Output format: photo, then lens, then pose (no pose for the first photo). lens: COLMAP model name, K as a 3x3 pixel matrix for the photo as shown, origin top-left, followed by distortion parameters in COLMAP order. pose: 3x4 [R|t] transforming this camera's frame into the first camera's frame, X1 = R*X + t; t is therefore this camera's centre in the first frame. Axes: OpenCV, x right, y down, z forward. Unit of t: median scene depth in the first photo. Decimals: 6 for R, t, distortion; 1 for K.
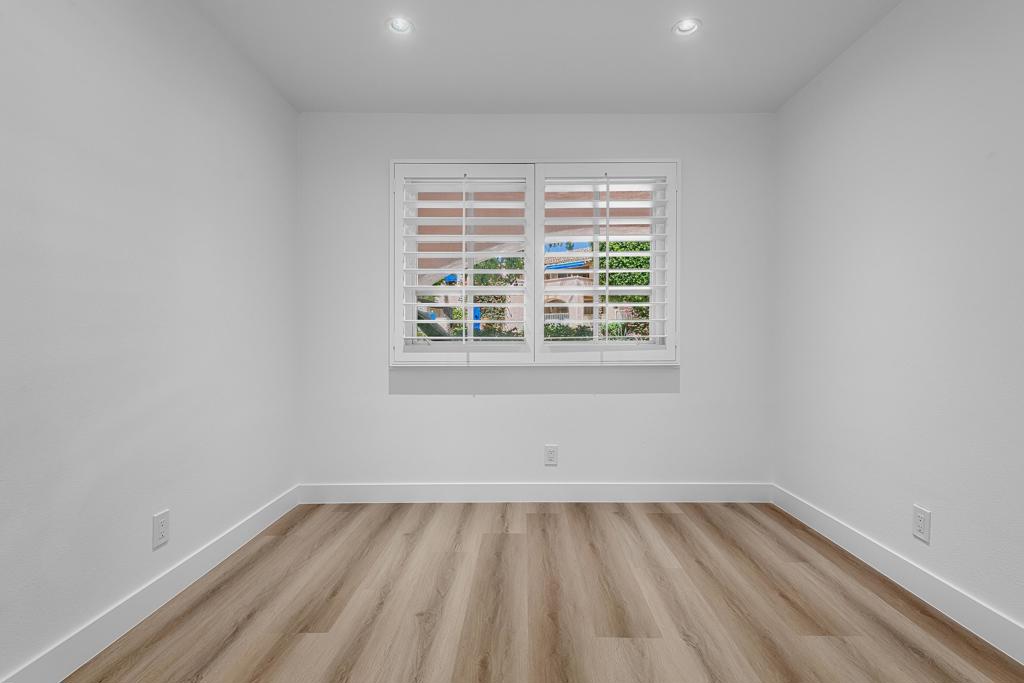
lens RADIAL K [[496.2, 0, 513.1], [0, 496.2, 342.1], [0, 0, 1]] dist [0.007992, -0.002290]
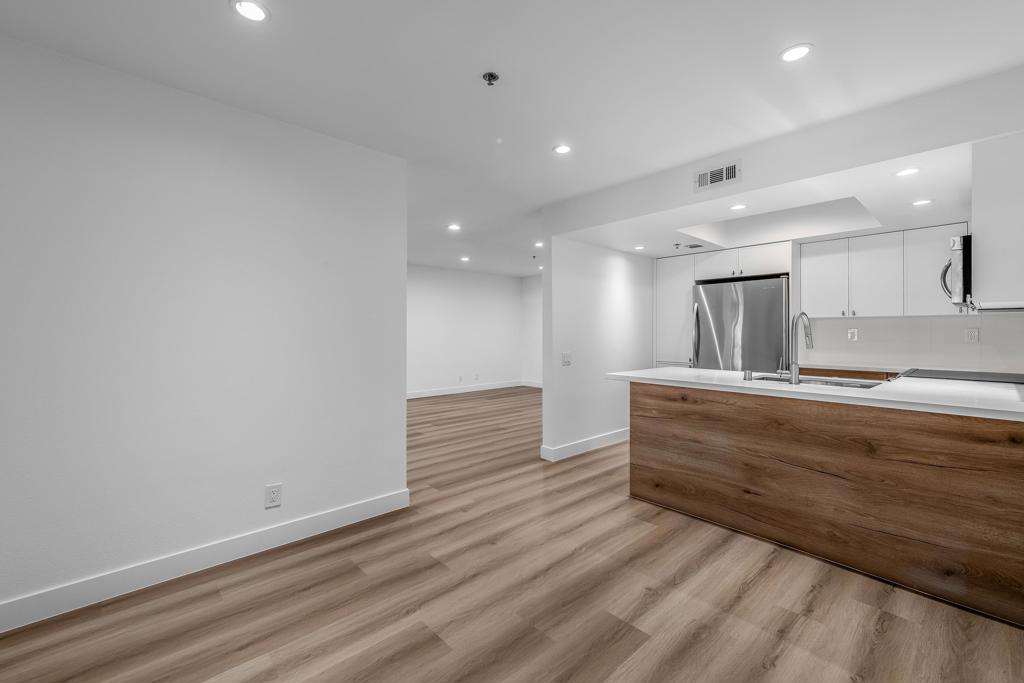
lens RADIAL K [[407.1, 0, 510.7], [0, 407.1, 334.5], [0, 0, 1]] dist [0.003114, 0.000118]
pose [[-0.679052, -0.003994, 0.734080, -0.510915], [0.002120, 0.999970, 0.007402, -0.107911], [-0.734087, 0.006583, -0.679023, 1.312020]]
